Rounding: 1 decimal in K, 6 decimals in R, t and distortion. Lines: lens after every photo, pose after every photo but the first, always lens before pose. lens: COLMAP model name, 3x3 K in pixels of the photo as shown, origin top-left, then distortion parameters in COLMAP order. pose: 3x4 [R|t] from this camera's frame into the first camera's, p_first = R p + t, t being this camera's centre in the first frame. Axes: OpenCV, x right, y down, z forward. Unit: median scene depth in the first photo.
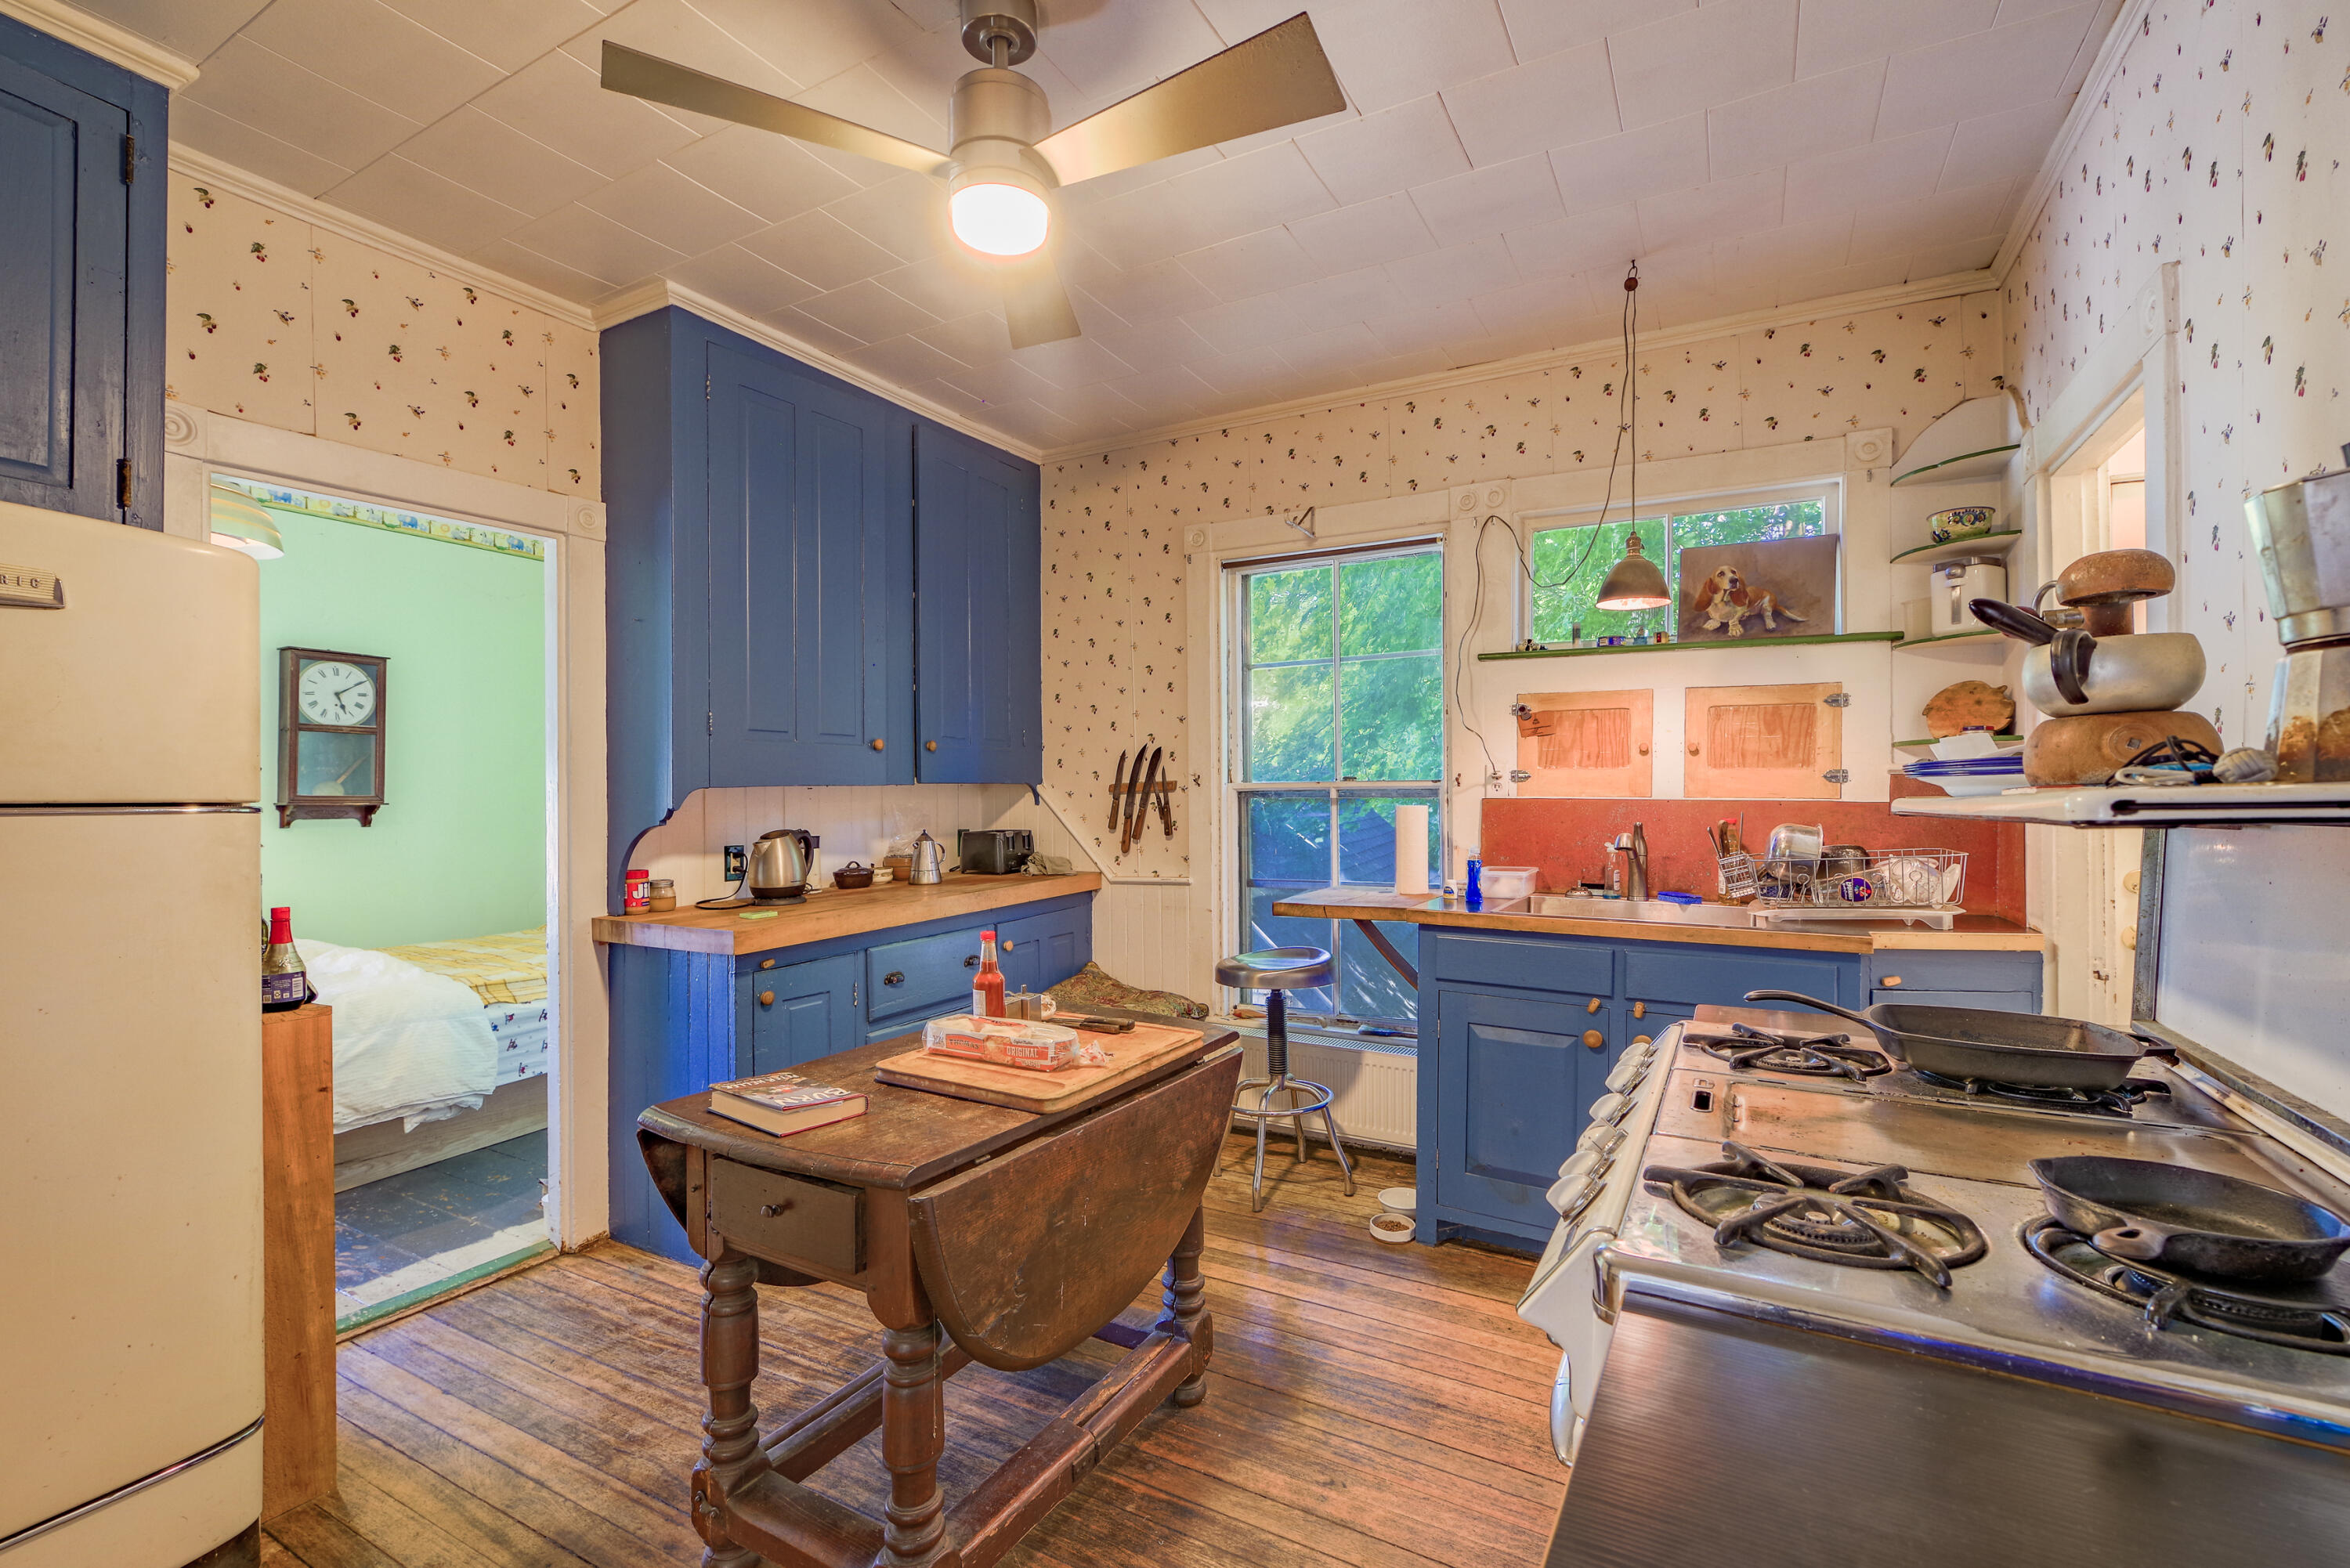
lens RADIAL K [[1036.6, 0, 1151.6], [0, 1036.6, 792.2], [0, 0, 1]] dist [-0.005276, -0.000641]
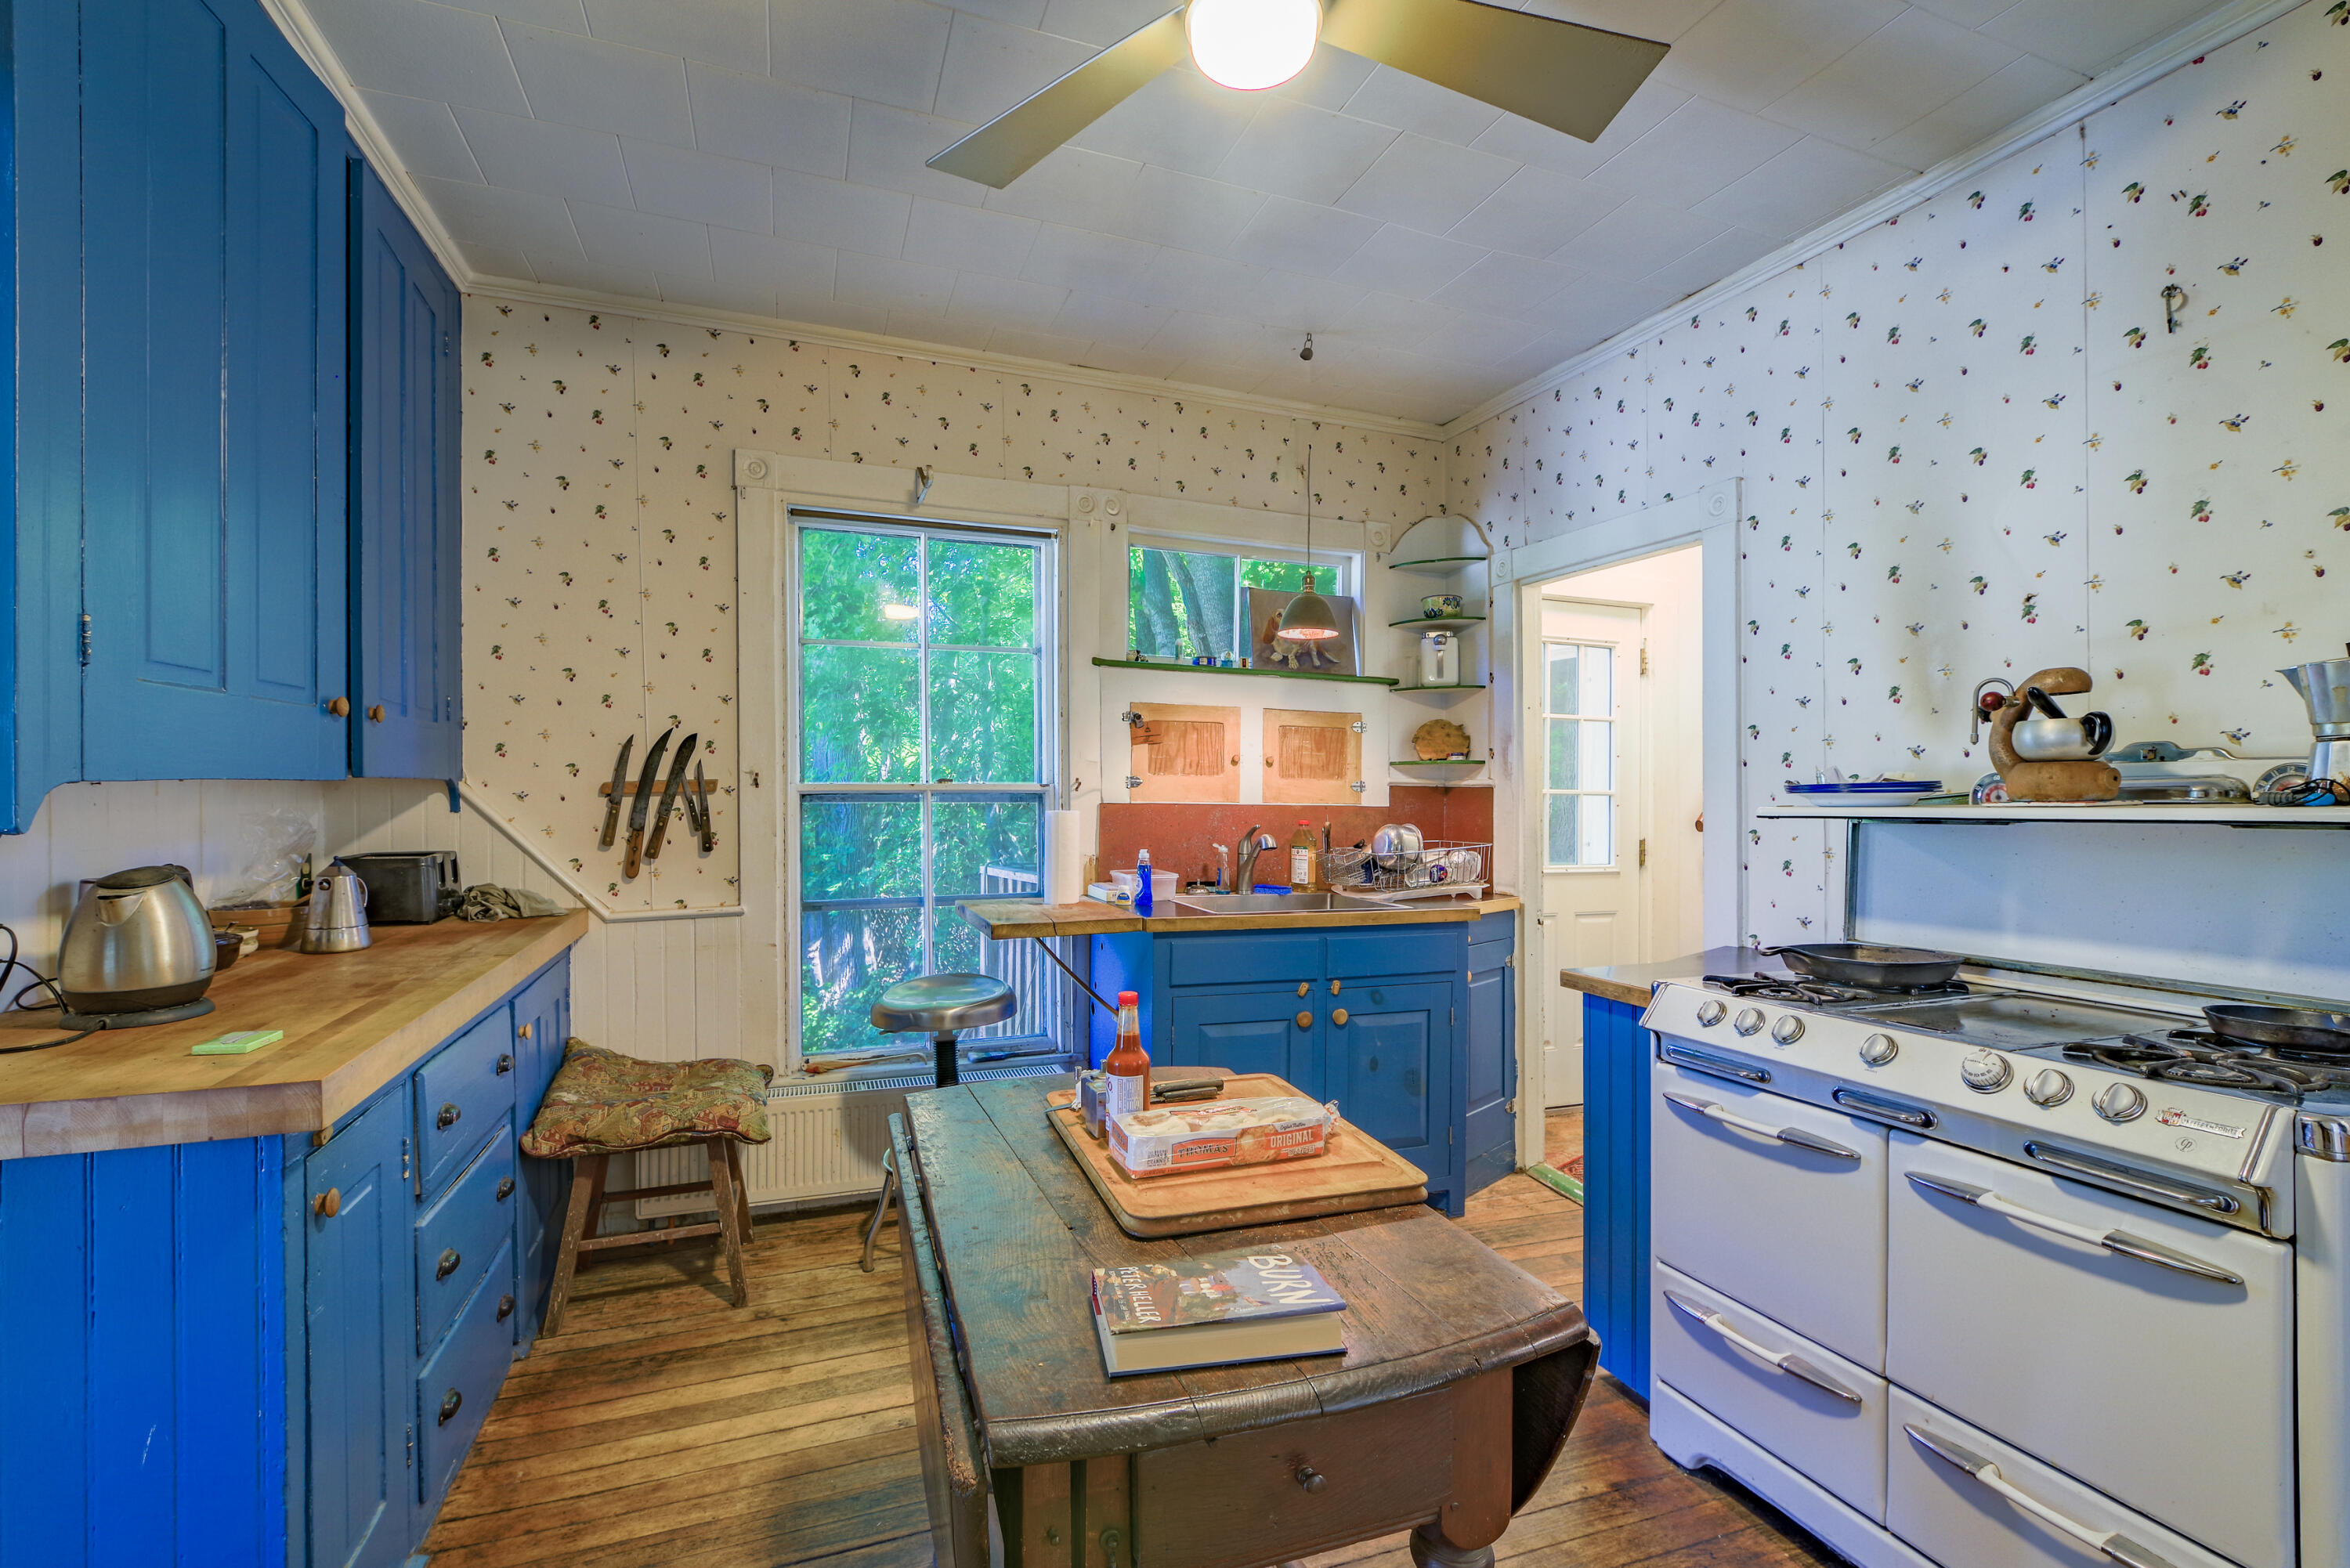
lens RADIAL K [[1036.6, 0, 1167.9], [0, 1036.6, 794.5], [0, 0, 1]] dist [-0.005276, -0.000641]
pose [[0.641922, 0.006276, 0.766744, -0.425688], [-0.006866, 0.999973, -0.002437, -0.000663], [-0.766739, -0.003700, 0.641948, 0.319549]]
